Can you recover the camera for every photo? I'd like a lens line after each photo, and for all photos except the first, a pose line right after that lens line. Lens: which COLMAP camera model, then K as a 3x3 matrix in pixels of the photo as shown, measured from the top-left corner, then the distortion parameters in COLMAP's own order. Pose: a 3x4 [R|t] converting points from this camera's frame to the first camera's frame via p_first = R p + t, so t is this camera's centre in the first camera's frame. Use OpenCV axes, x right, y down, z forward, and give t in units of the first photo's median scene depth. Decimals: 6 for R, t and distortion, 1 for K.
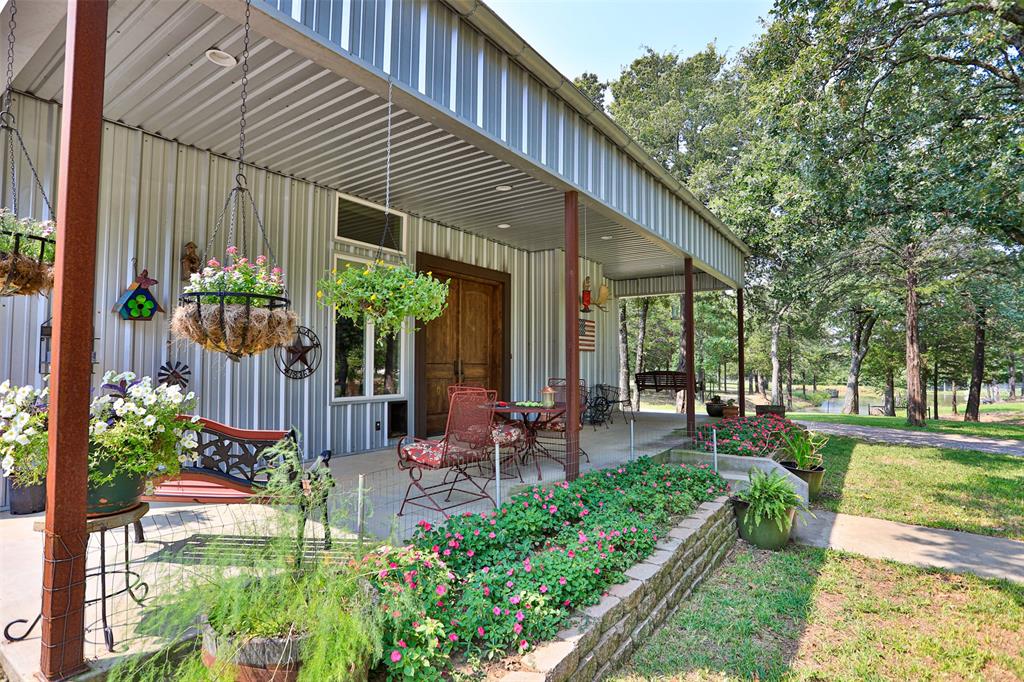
lens RADIAL K [[533.9, 0, 512.0], [0, 533.9, 341.0], [0, 0, 1]] dist [-0.004349, -0.000478]
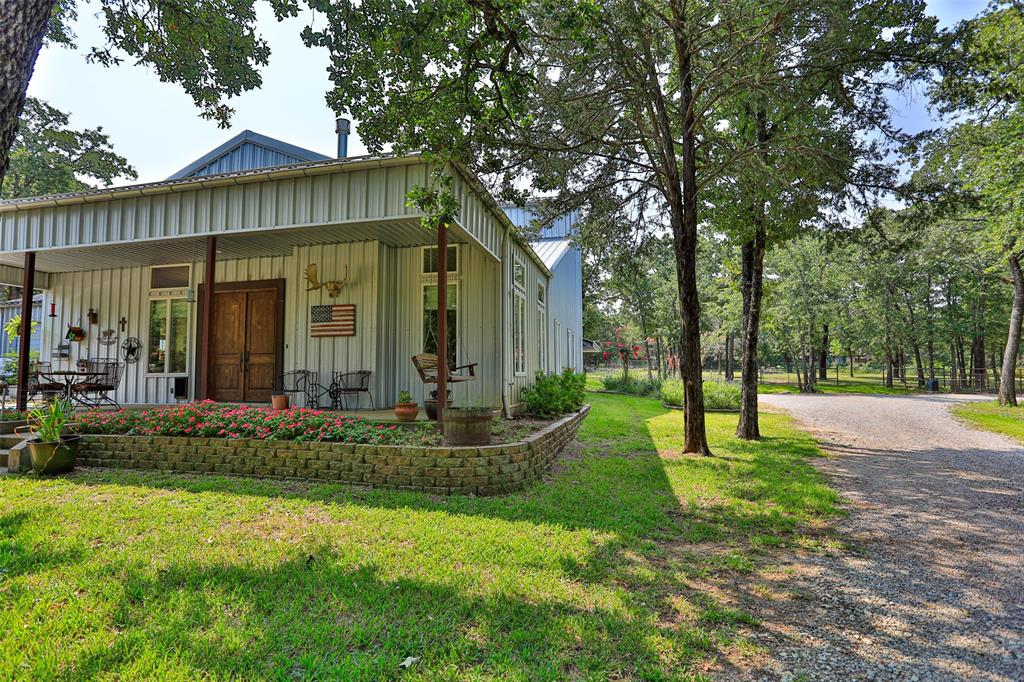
lens RADIAL K [[533.9, 0, 512.0], [0, 533.9, 341.0], [0, 0, 1]] dist [-0.004349, -0.000478]
pose [[0.339216, -0.065912, -0.938397, 1.459936], [0.047454, 0.997471, -0.052907, 0.117662], [0.939511, -0.026584, 0.341486, 1.204845]]
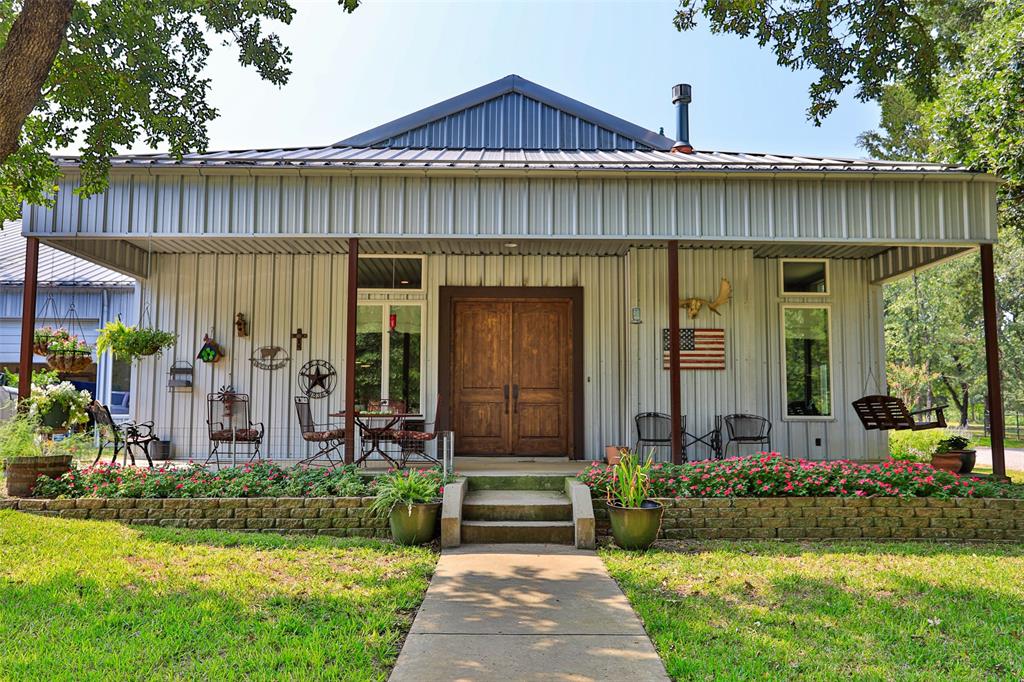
lens RADIAL K [[825.9, 0, 512.0], [0, 825.9, 341.0], [0, 0, 1]] dist [-0.004804, -0.001042]
pose [[0.589210, -0.074835, -0.804507, 1.154900], [0.033330, 0.997105, -0.068340, 0.061452], [0.807292, 0.013452, 0.589999, 0.106217]]
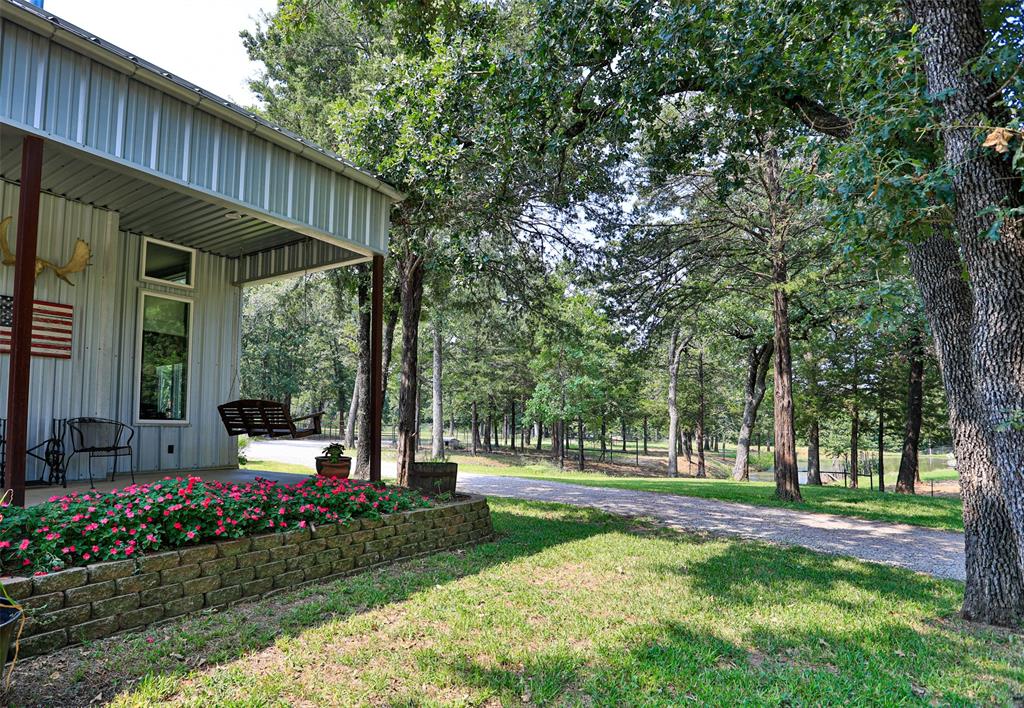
lens RADIAL K [[596.1, 0, 434.0], [0, 596.1, 385.7], [0, 0, 1]] dist [-0.024289, 0.001111]
pose [[0.999660, 0.011231, -0.023526, 0.702093], [-0.011588, 0.999819, -0.015076, 0.067141], [0.023352, 0.015344, 0.999610, 0.493625]]
